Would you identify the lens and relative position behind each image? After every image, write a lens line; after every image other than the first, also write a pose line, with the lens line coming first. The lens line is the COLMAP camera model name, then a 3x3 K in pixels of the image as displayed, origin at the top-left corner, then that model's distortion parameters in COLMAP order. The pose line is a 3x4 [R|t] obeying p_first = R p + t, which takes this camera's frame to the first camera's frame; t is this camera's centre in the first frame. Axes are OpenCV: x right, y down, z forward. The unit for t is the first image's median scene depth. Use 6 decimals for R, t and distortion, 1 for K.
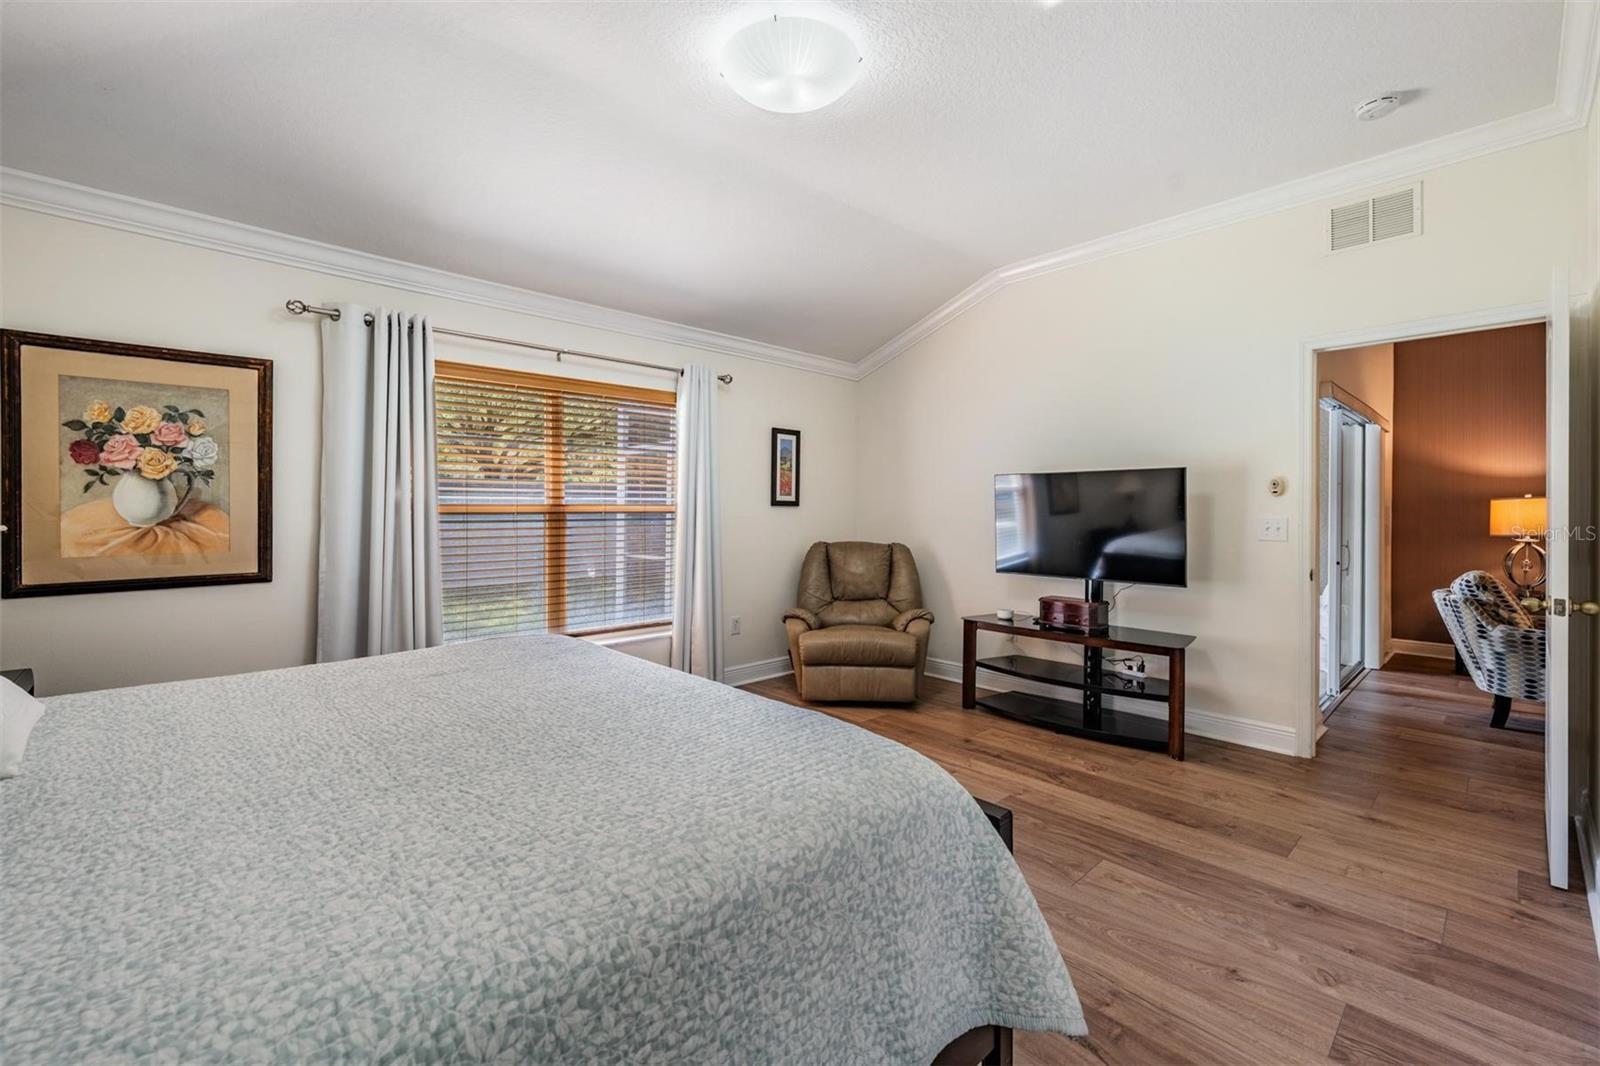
lens RADIAL K [[665.8, 0, 793.6], [0, 665.8, 524.9], [0, 0, 1]] dist [-0.001126, -0.000165]
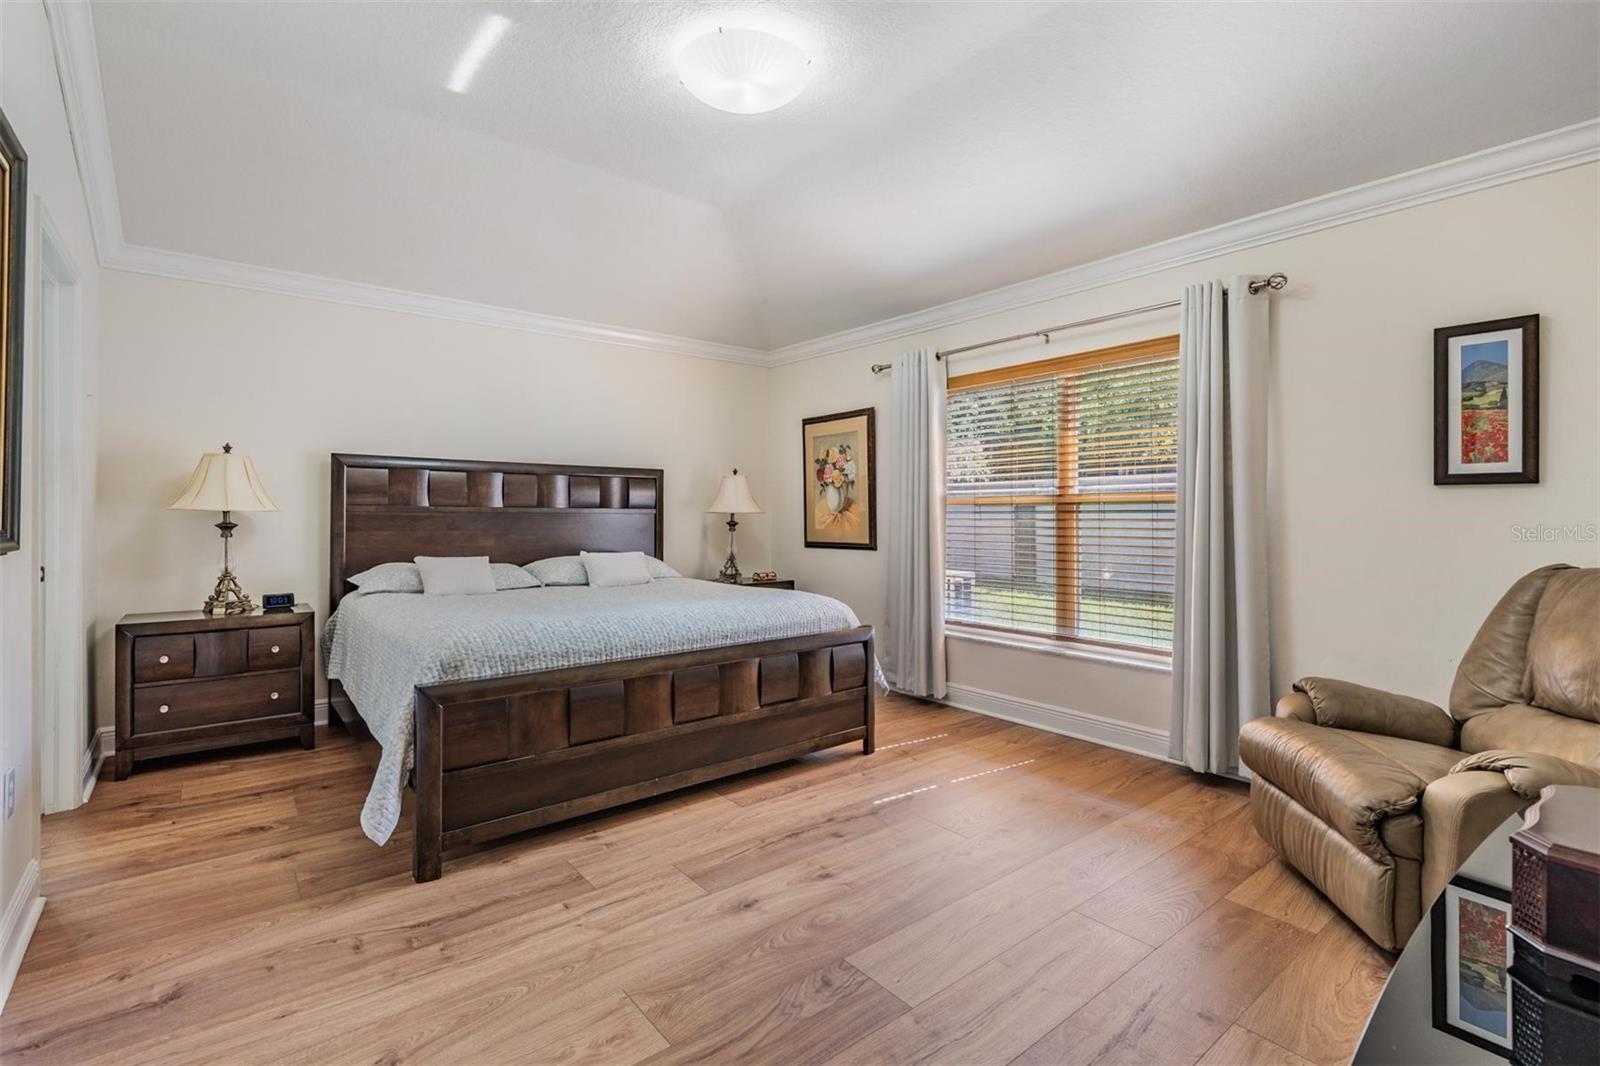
lens RADIAL K [[734.0, 0, 806.0], [0, 734.0, 519.0], [0, 0, 1]] dist [0.020864, -0.000505]
pose [[-0.043115, 0.022907, -0.998807, 0.975934], [0.000127, 0.999737, 0.022923, -0.027707], [0.999070, 0.000862, -0.043107, 0.961885]]
